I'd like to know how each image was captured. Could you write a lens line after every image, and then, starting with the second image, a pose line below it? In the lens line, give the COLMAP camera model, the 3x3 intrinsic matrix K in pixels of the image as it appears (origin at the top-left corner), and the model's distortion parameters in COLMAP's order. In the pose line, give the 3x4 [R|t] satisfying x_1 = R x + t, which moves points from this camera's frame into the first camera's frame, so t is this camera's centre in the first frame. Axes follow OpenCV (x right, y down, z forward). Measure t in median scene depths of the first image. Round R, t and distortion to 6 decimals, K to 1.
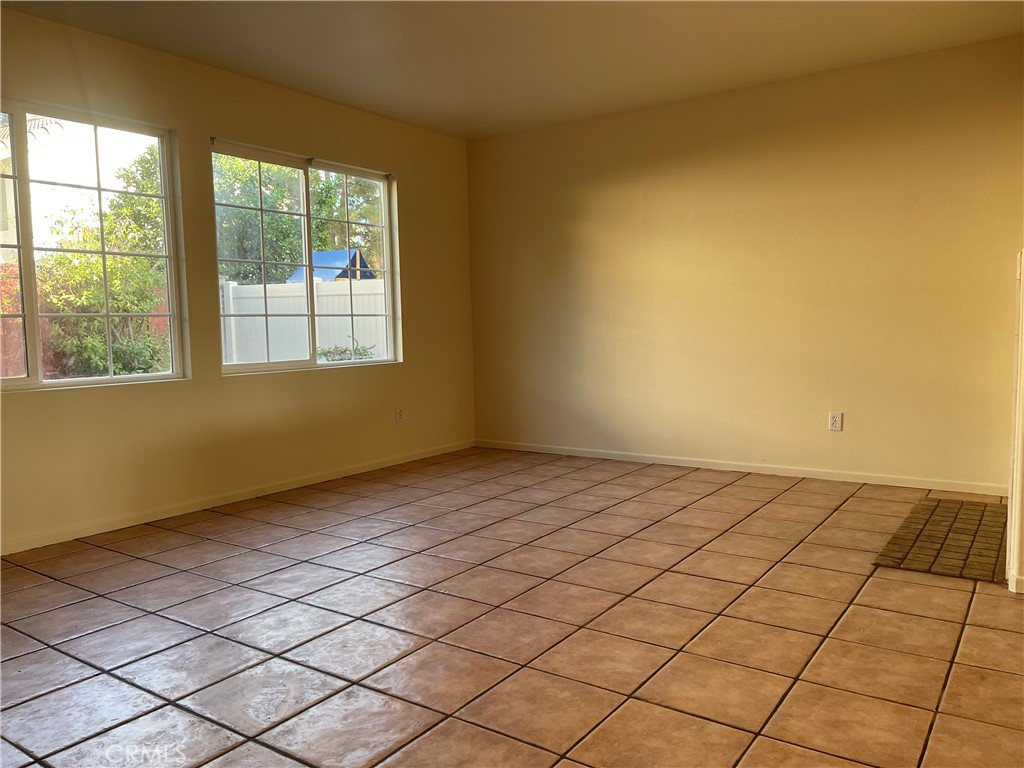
lens RADIAL K [[755.5, 0, 515.3], [0, 755.5, 384.1], [0, 0, 1]] dist [0.045550, 0.000799]
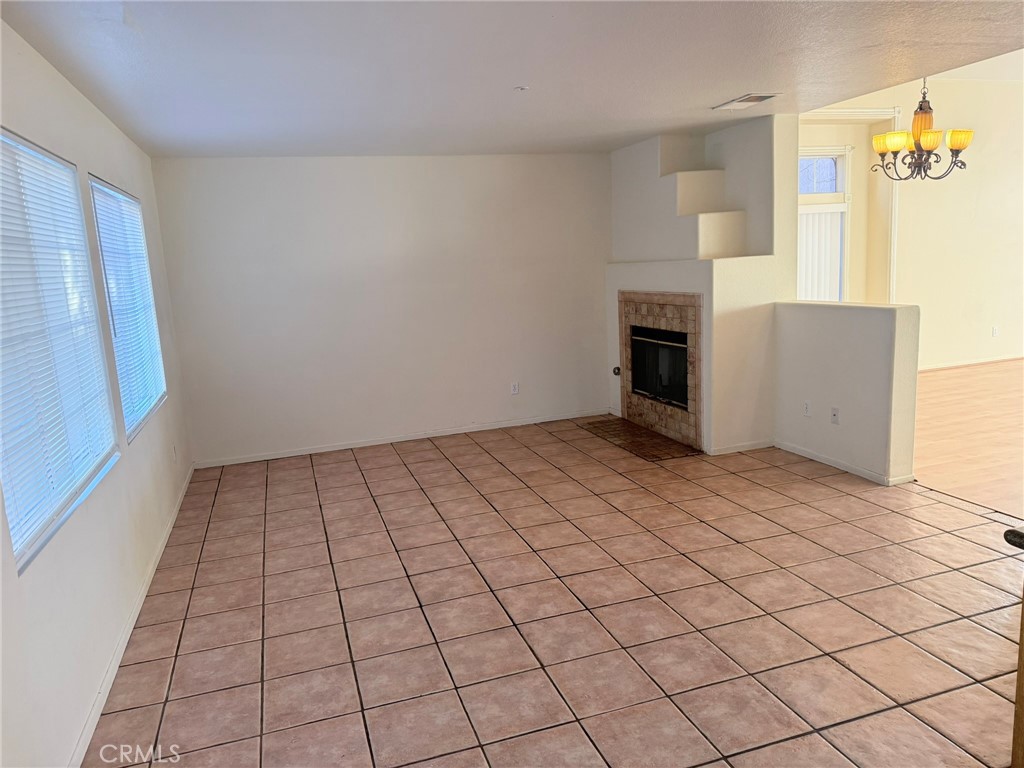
lens RADIAL K [[705.8, 0, 513.5], [0, 705.8, 386.4], [0, 0, 1]] dist [0.071687, -0.006743]
pose [[0.615159, -0.146863, 0.774603, -0.925129], [0.110268, 0.988867, 0.099916, -0.129407], [-0.780653, 0.023950, 0.624505, 0.202685]]
